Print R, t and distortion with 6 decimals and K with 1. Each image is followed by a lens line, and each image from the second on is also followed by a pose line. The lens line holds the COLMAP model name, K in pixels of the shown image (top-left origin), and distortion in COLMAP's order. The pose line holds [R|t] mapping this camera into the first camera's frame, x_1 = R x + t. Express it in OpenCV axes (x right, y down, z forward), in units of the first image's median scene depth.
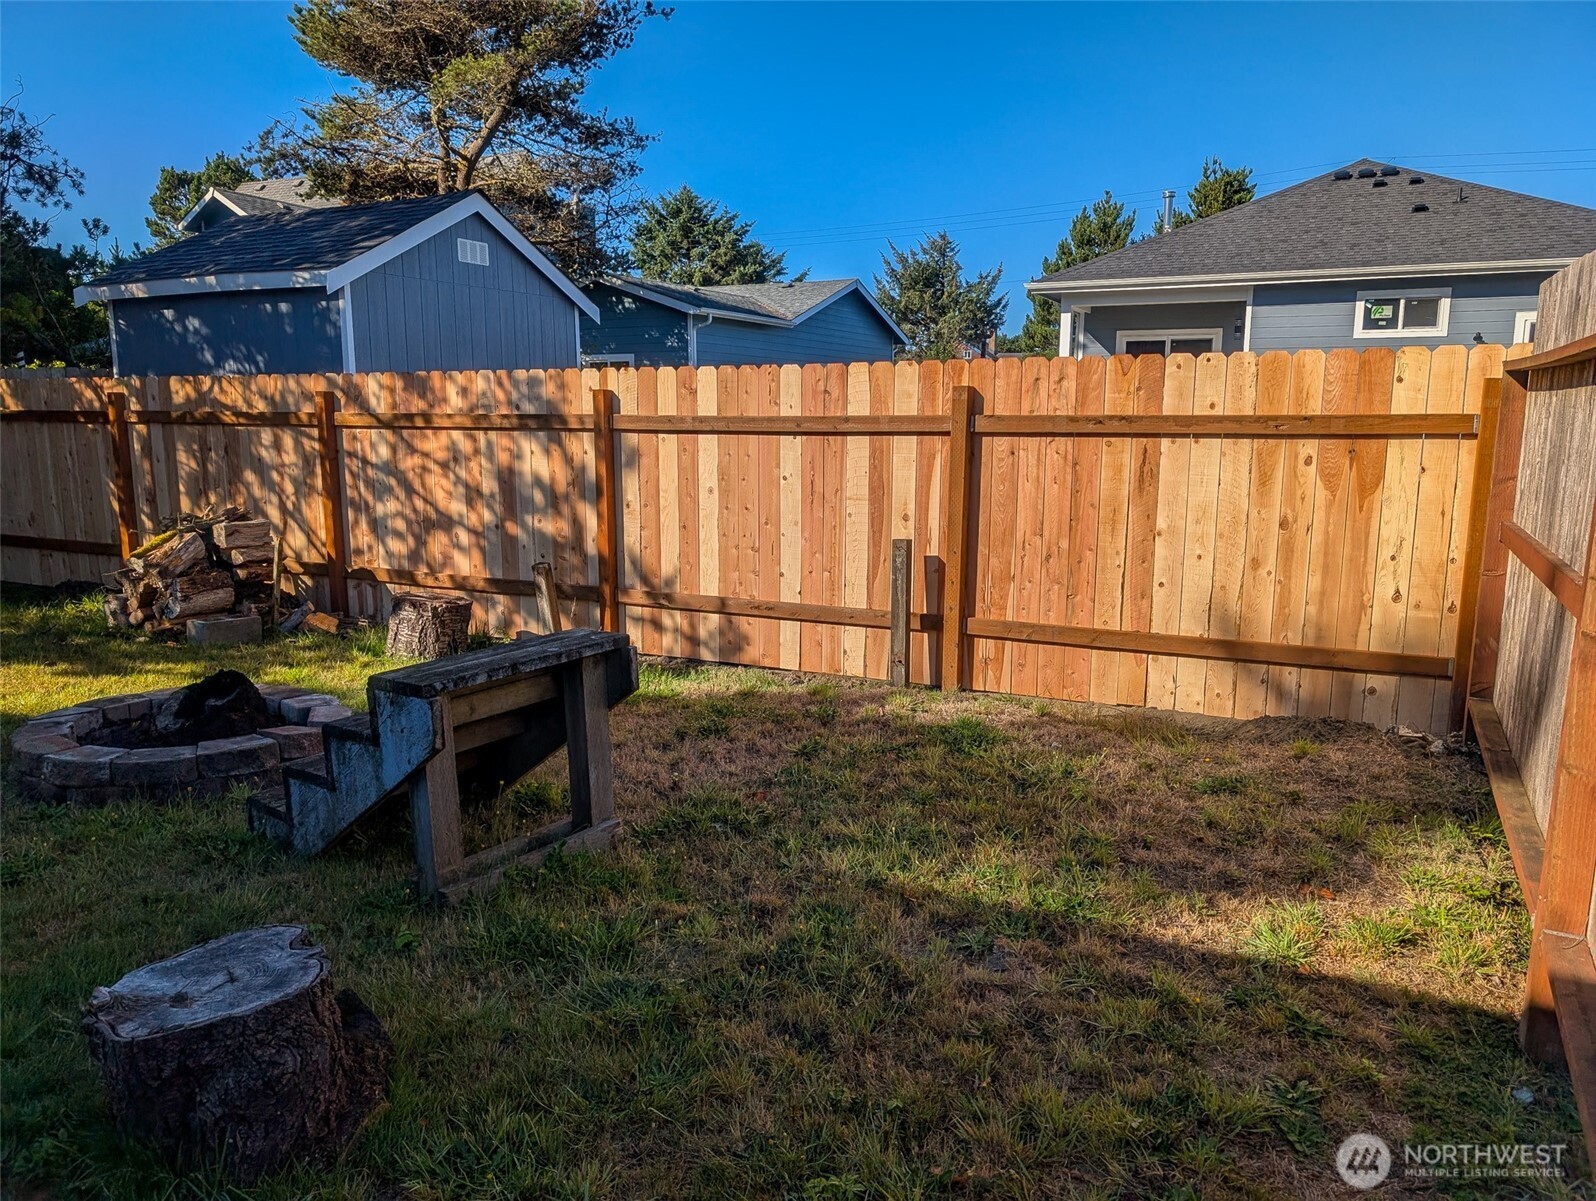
lens RADIAL K [[1137.9, 0, 795.6], [0, 1137.9, 606.5], [0, 0, 1]] dist [0.038249, -0.036504]
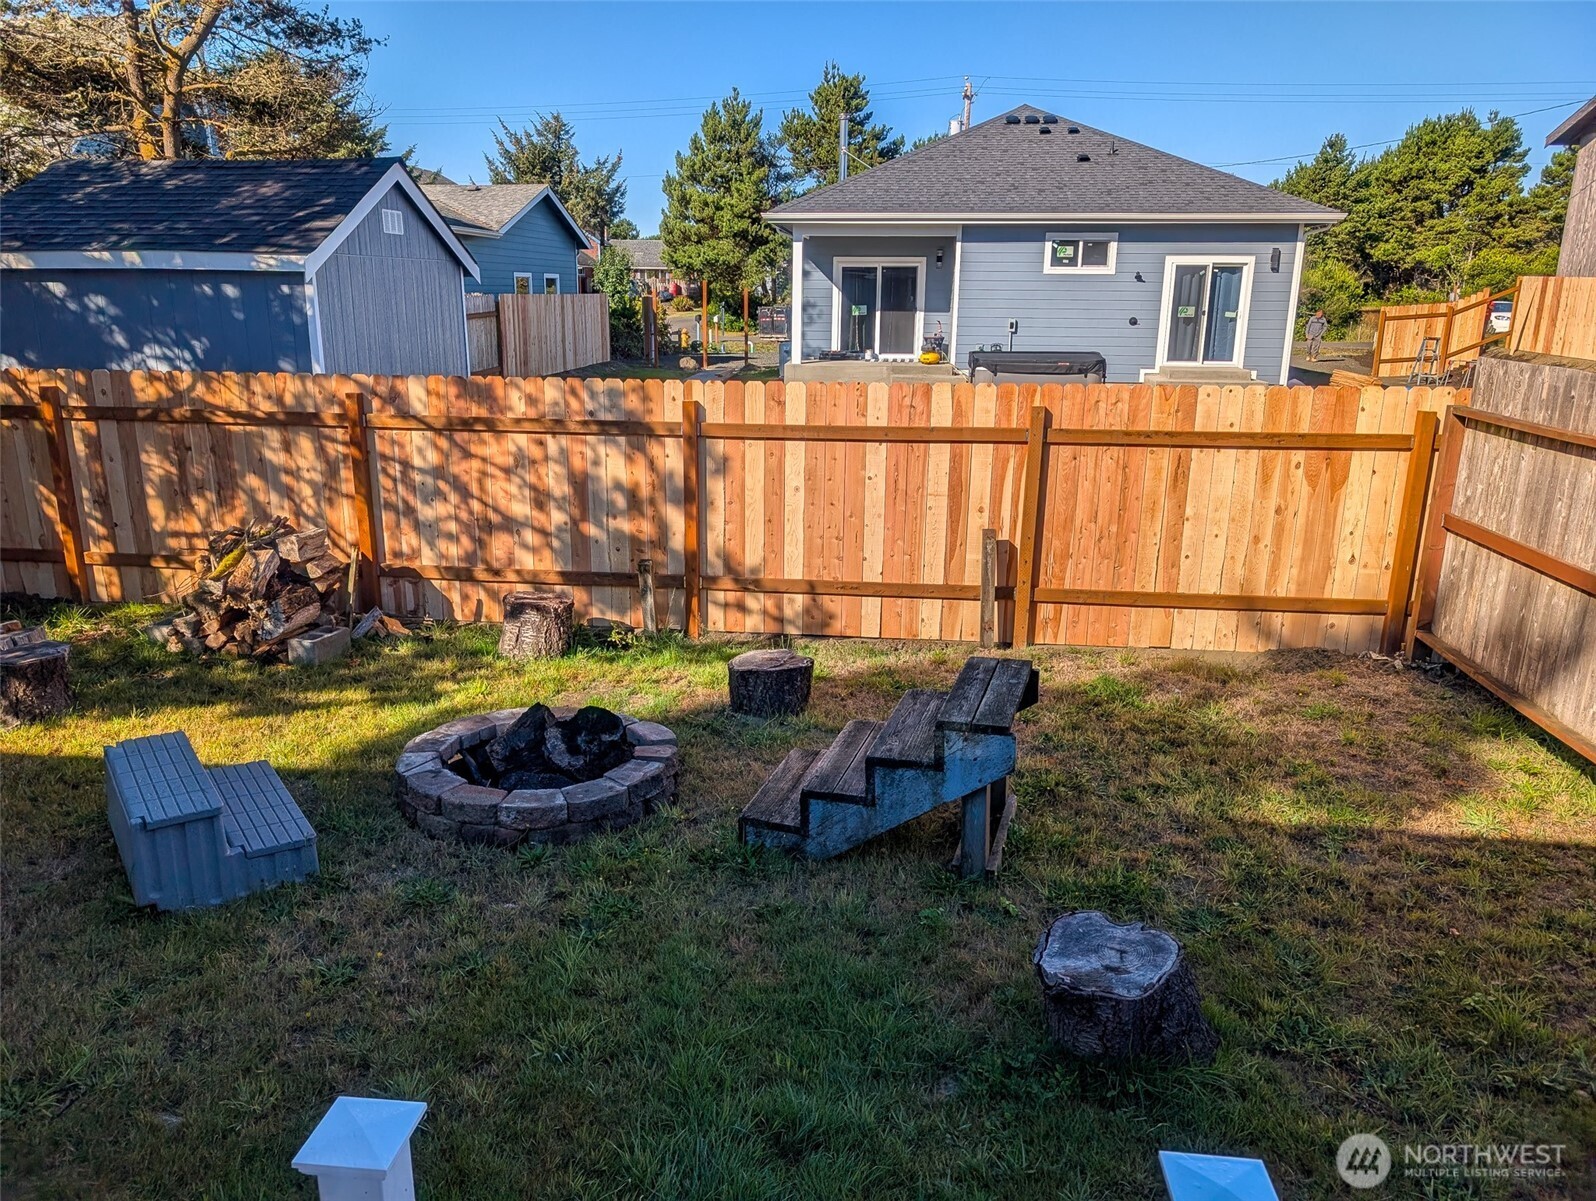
lens RADIAL K [[1137.9, 0, 783.2], [0, 1137.9, 598.9], [0, 0, 1]] dist [0.038249, -0.036504]
pose [[0.942420, -0.082714, 0.324041, -0.442508], [0.051857, 0.993355, 0.102745, -0.104161], [-0.330386, -0.080025, 0.940447, -0.081063]]
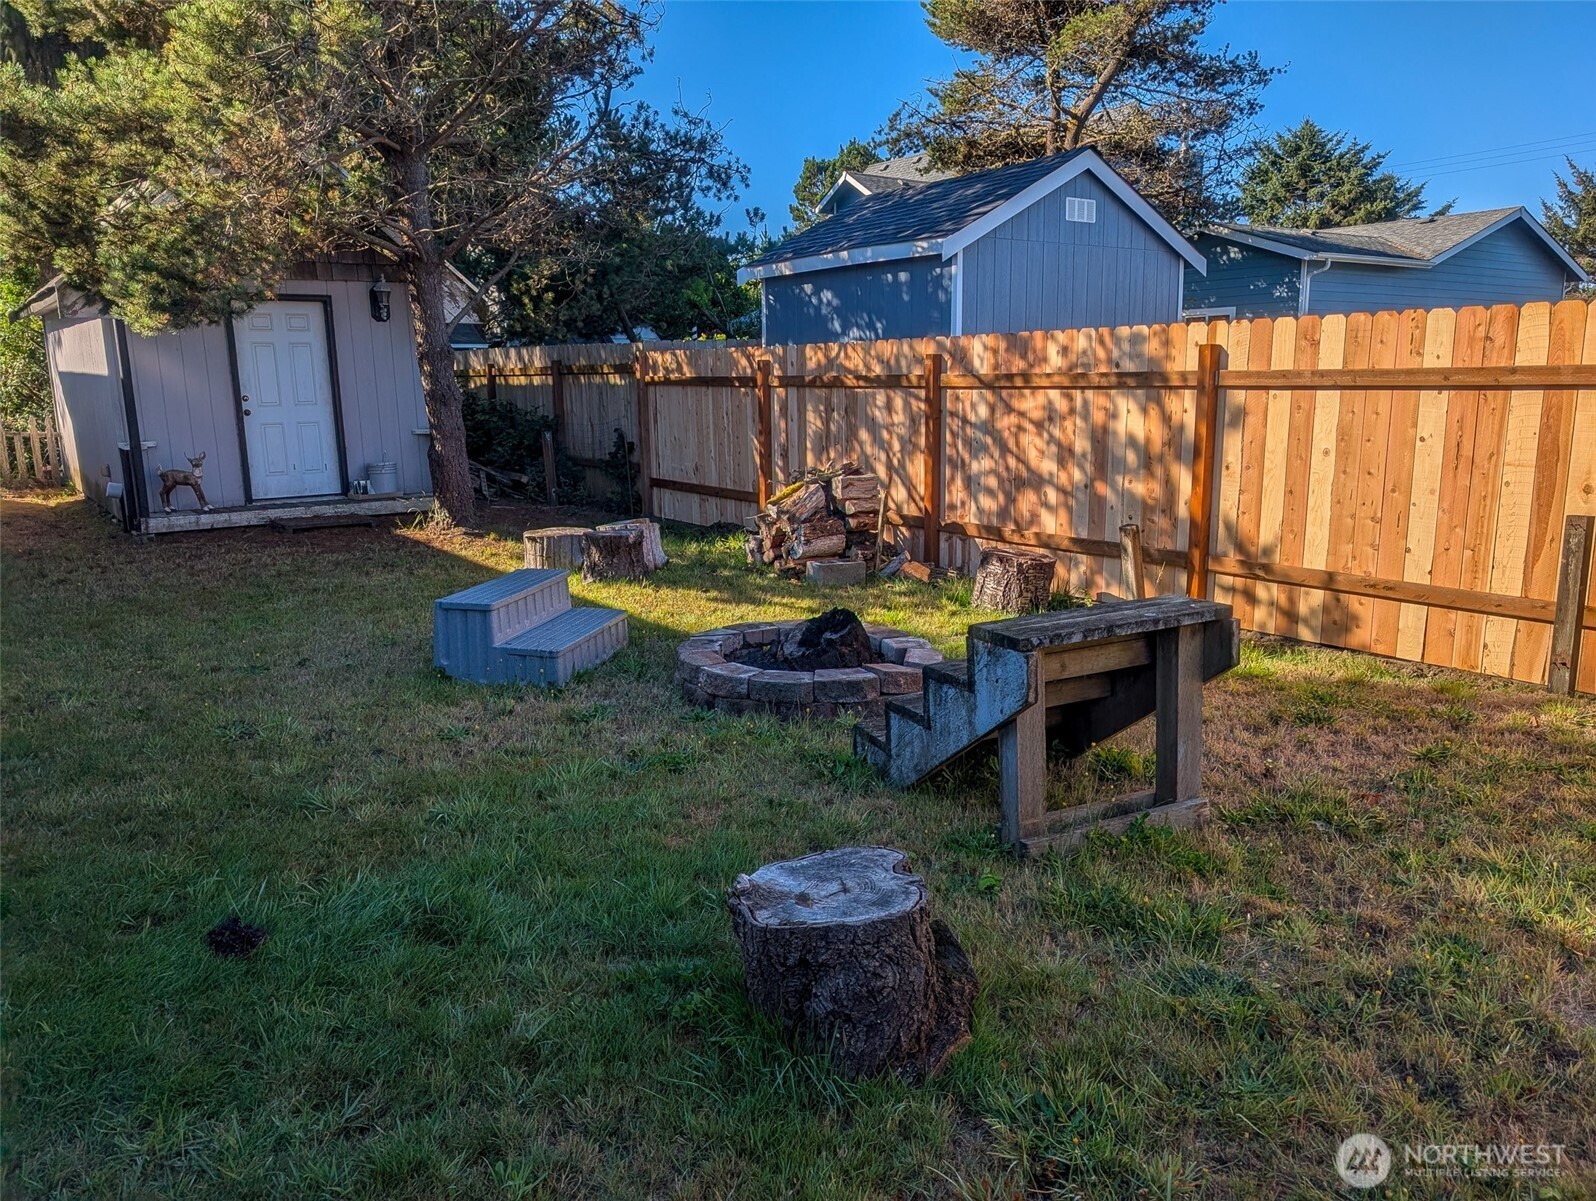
lens RADIAL K [[1137.9, 0, 813.3], [0, 1137.9, 600.5], [0, 0, 1]] dist [0.038249, -0.036504]
pose [[0.887797, 0.077070, -0.453737, -0.014270], [-0.064256, 0.996980, 0.043619, 0.001134], [0.455728, -0.009570, 0.890068, 0.005711]]
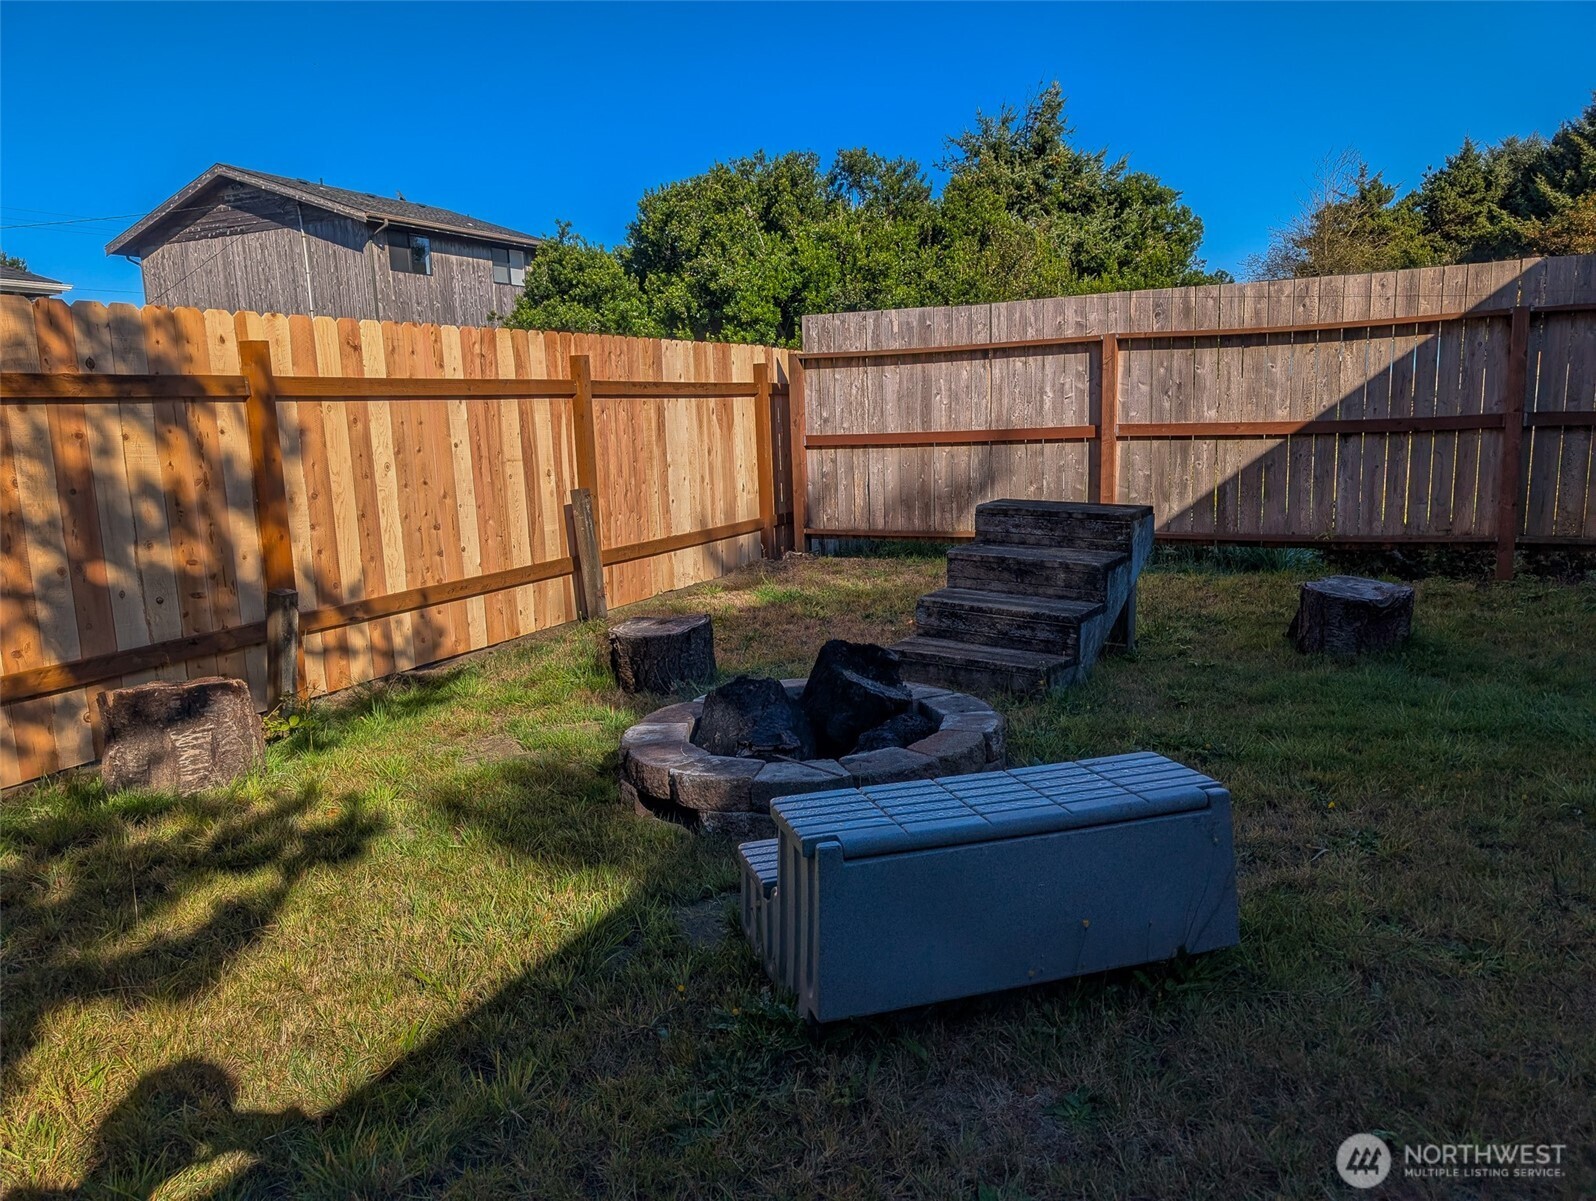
lens RADIAL K [[1137.9, 0, 805.6], [0, 1137.9, 600.0], [0, 0, 1]] dist [0.038249, -0.036504]
pose [[-0.012350, -0.163491, 0.986468, -0.874845], [0.205857, 0.964994, 0.162509, -0.076498], [-0.978504, 0.205078, 0.021738, 0.656686]]
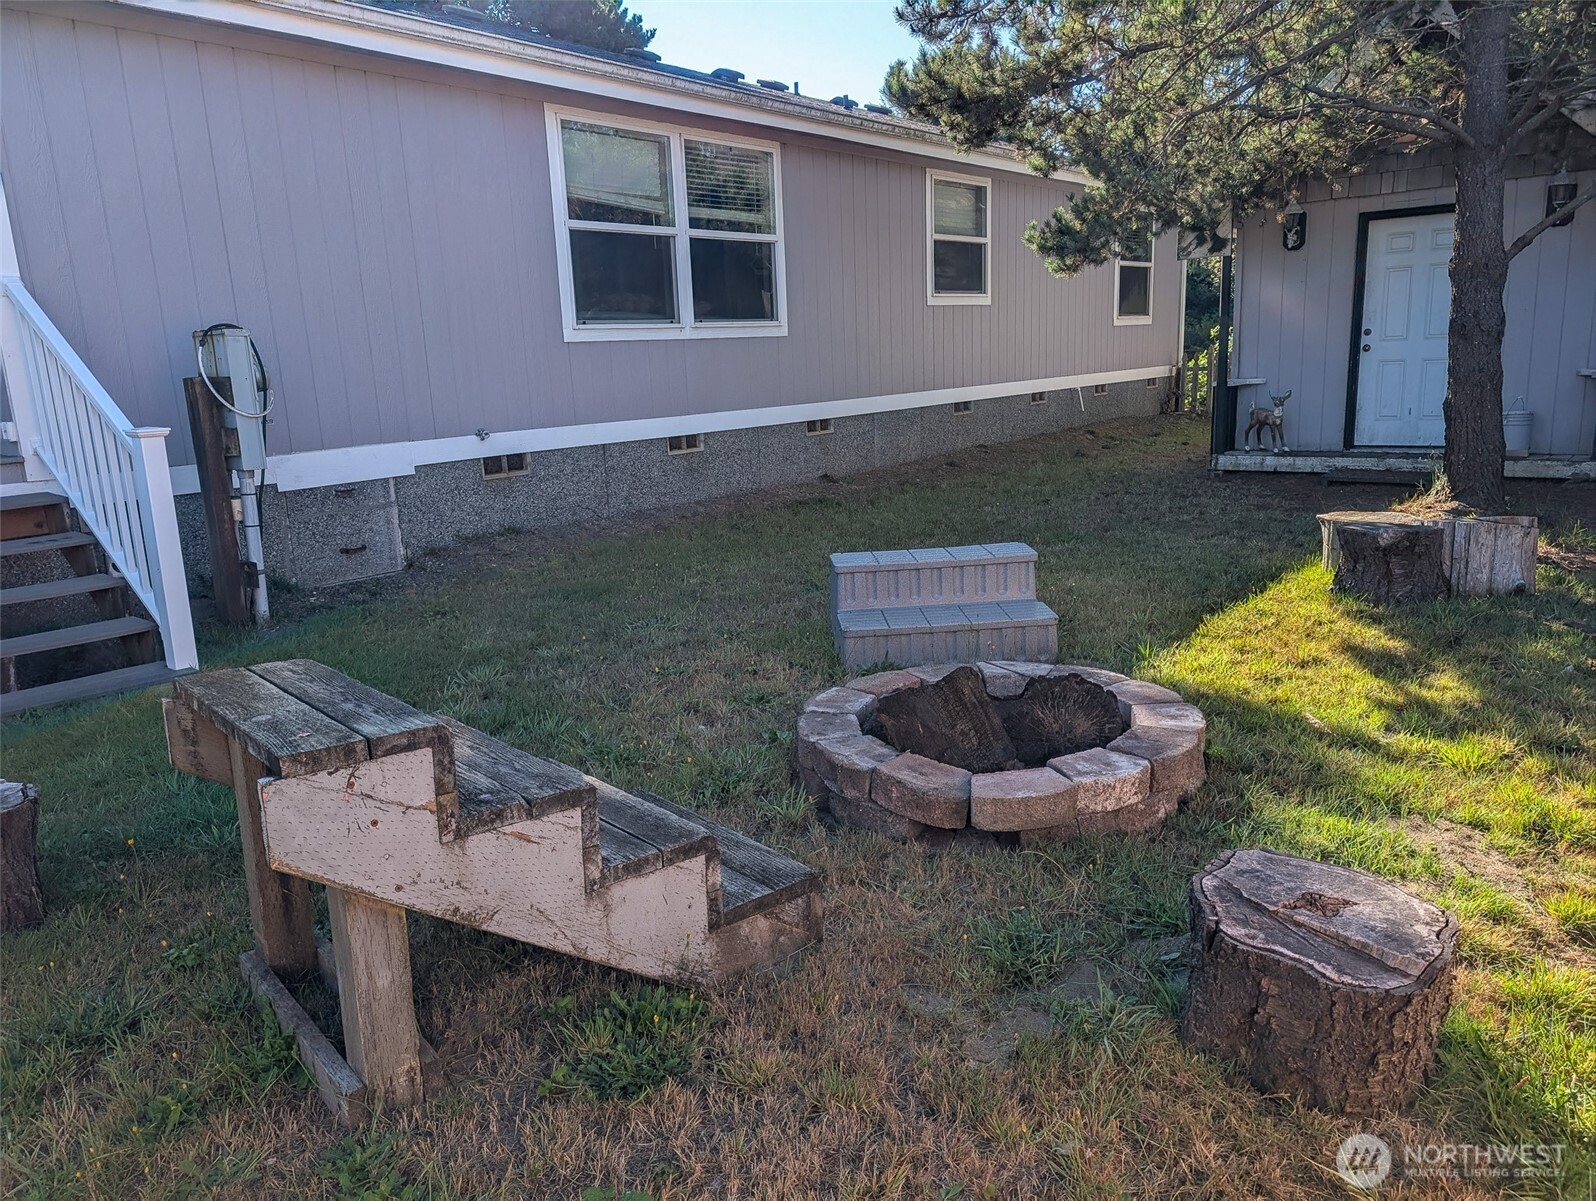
lens RADIAL K [[1137.9, 0, 796.0], [0, 1137.9, 616.2], [0, 0, 1]] dist [0.038249, -0.036504]
pose [[-0.214405, 0.227976, -0.949767, 0.133112], [-0.126433, 0.957721, 0.258427, -0.096783], [0.968527, 0.175490, -0.176517, 0.672512]]
